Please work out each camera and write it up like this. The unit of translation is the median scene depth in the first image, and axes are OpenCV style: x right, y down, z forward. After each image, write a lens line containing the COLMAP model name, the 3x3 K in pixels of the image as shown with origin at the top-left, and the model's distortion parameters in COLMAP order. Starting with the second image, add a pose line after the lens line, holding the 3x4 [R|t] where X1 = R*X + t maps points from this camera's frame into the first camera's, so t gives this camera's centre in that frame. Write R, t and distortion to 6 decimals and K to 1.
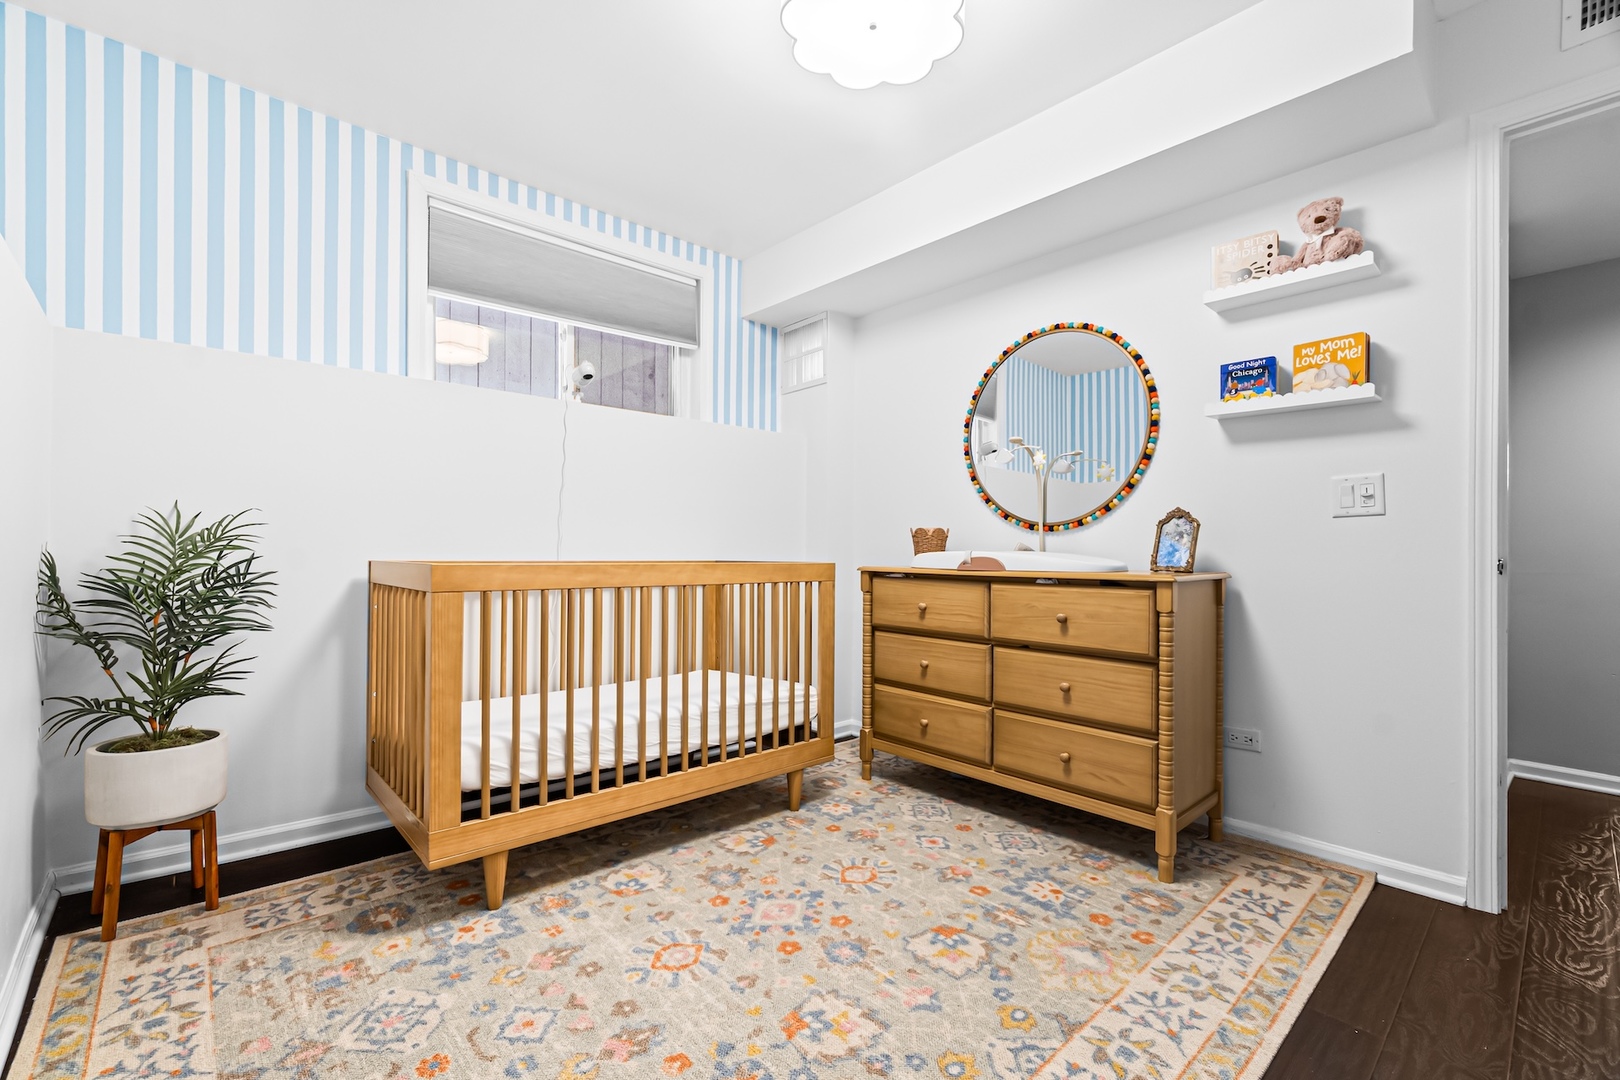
lens RADIAL K [[698.8, 0, 800.9], [0, 698.8, 551.0], [0, 0, 1]] dist [-0.006523, 0.000622]
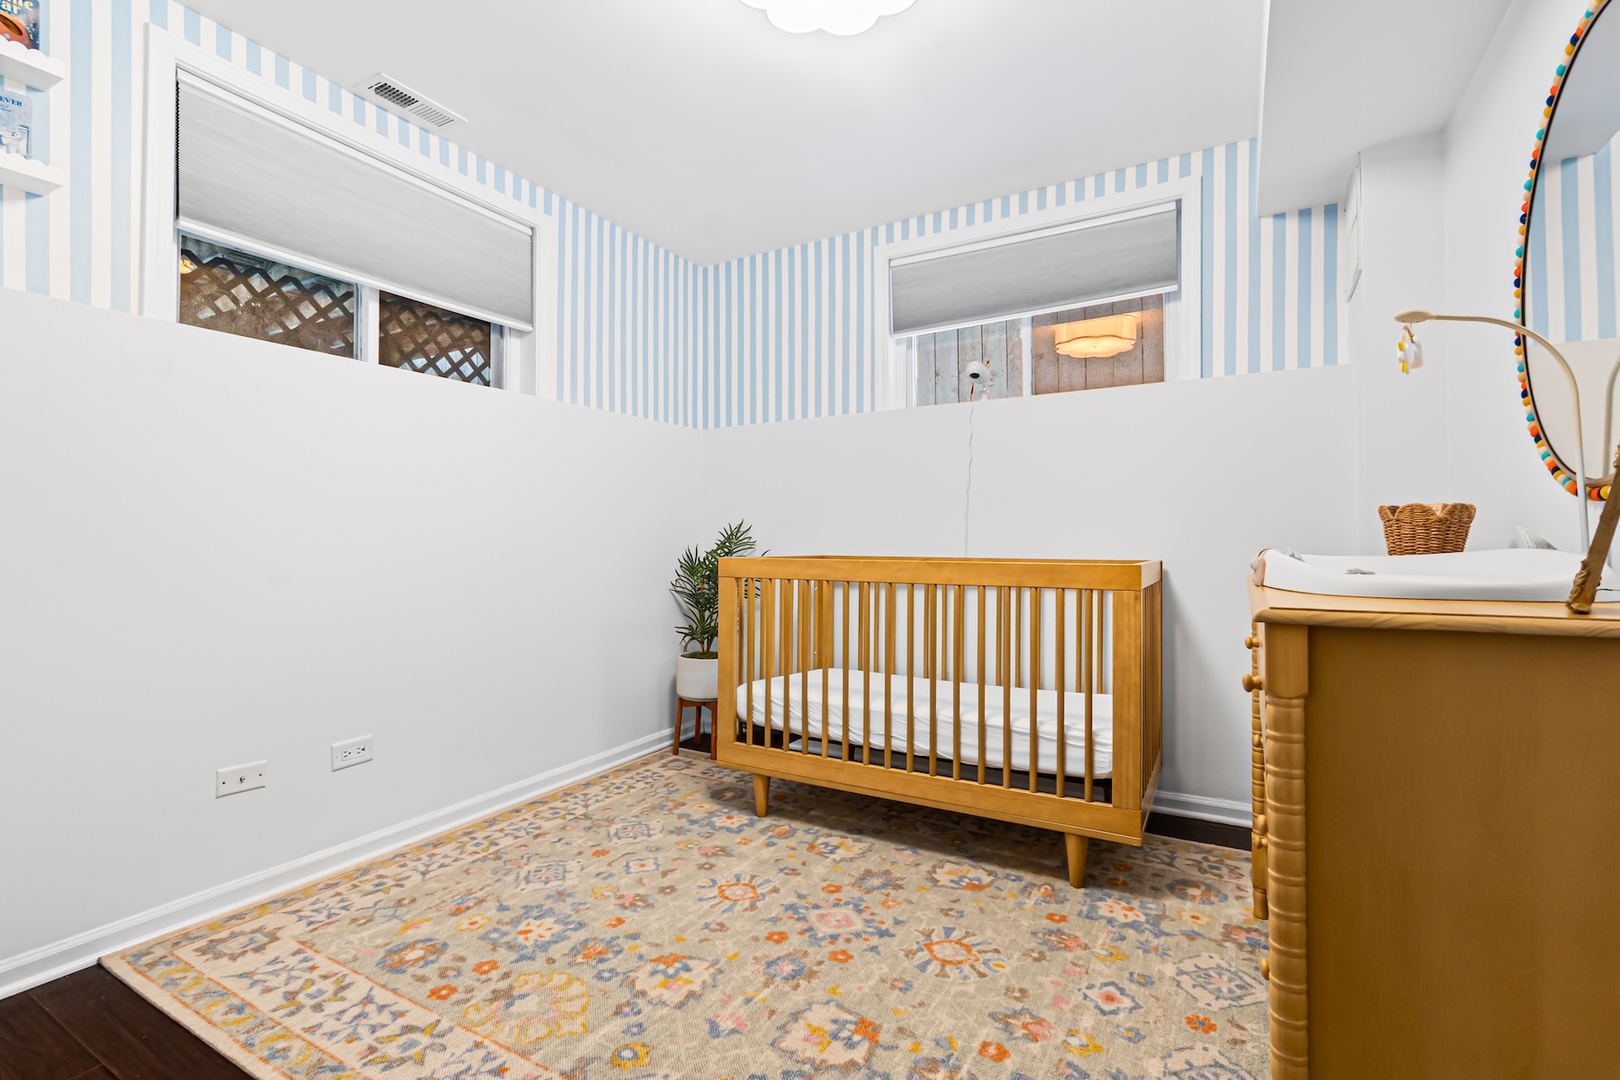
lens RADIAL K [[747.5, 0, 797.0], [0, 747.5, 541.3], [0, 0, 1]] dist [0.004541, 0.000224]
pose [[0.300814, -0.009233, -0.953638, 0.796387], [0.000439, 0.999954, -0.009543, -0.000350], [0.953683, 0.002452, 0.300804, 0.531380]]
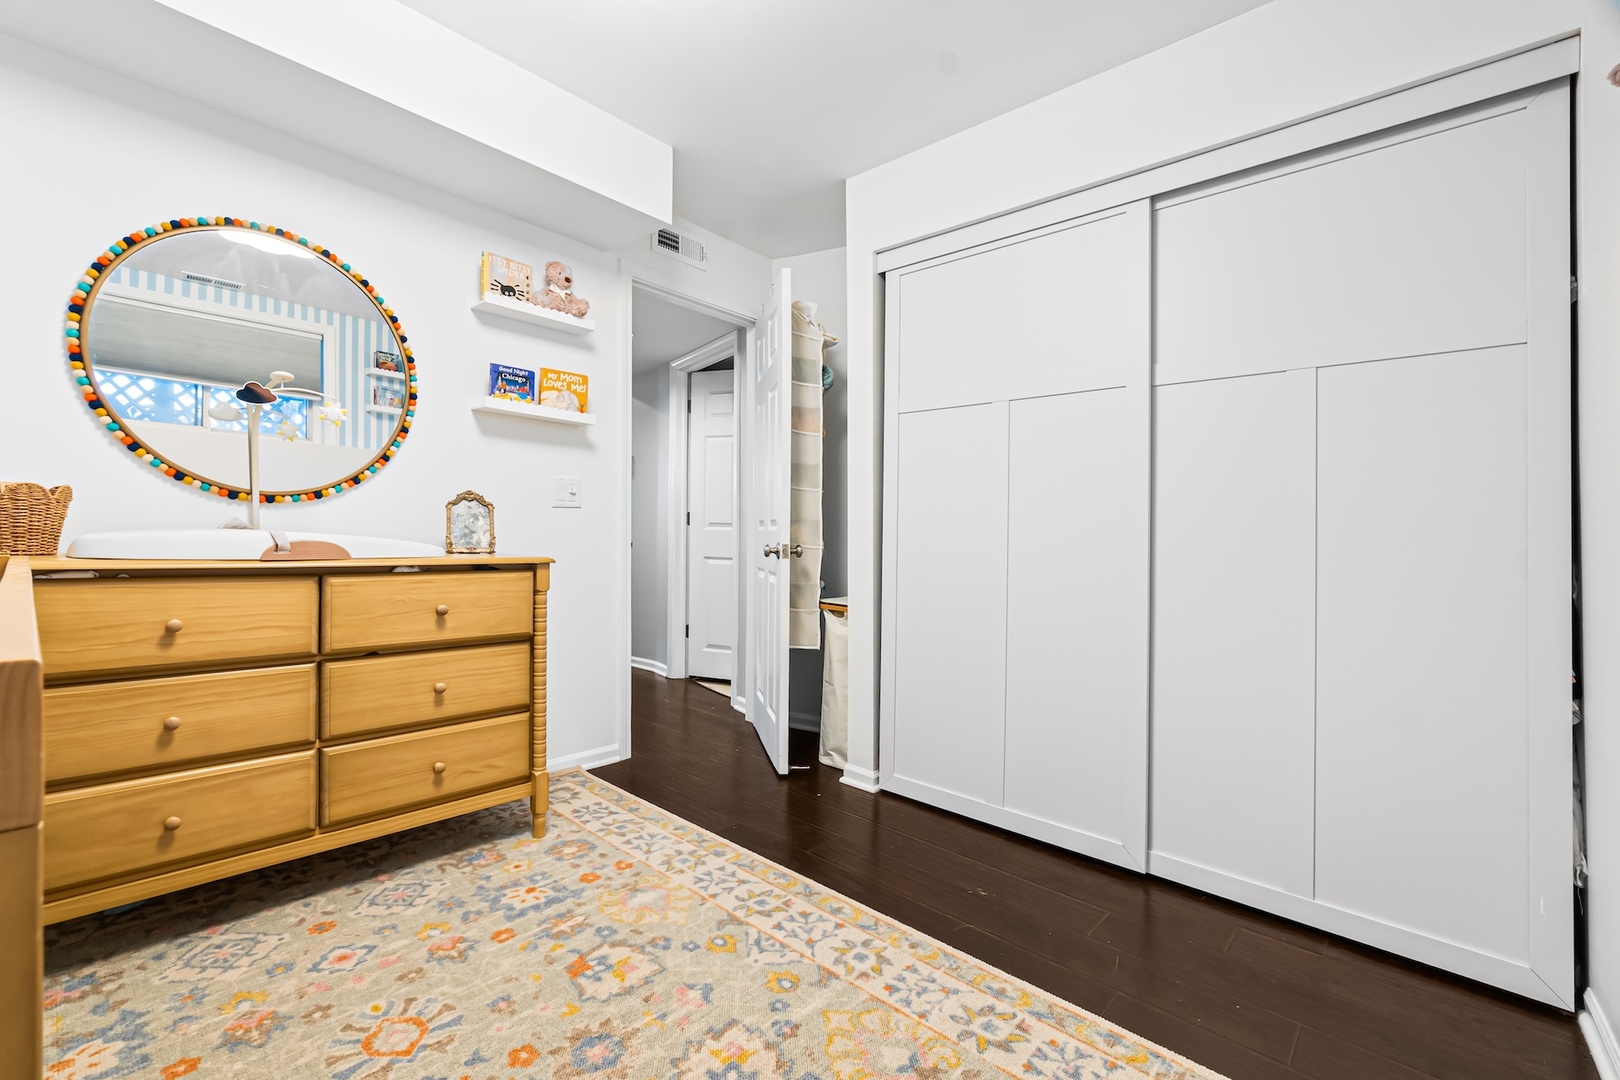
lens RADIAL K [[698.8, 0, 814.3], [0, 698.8, 515.7], [0, 0, 1]] dist [-0.006523, 0.000622]
pose [[-0.117381, 0.018824, 0.992909, -0.573257], [-0.023826, 0.999479, -0.021765, -0.015524], [-0.992801, -0.026212, -0.116872, 0.652904]]
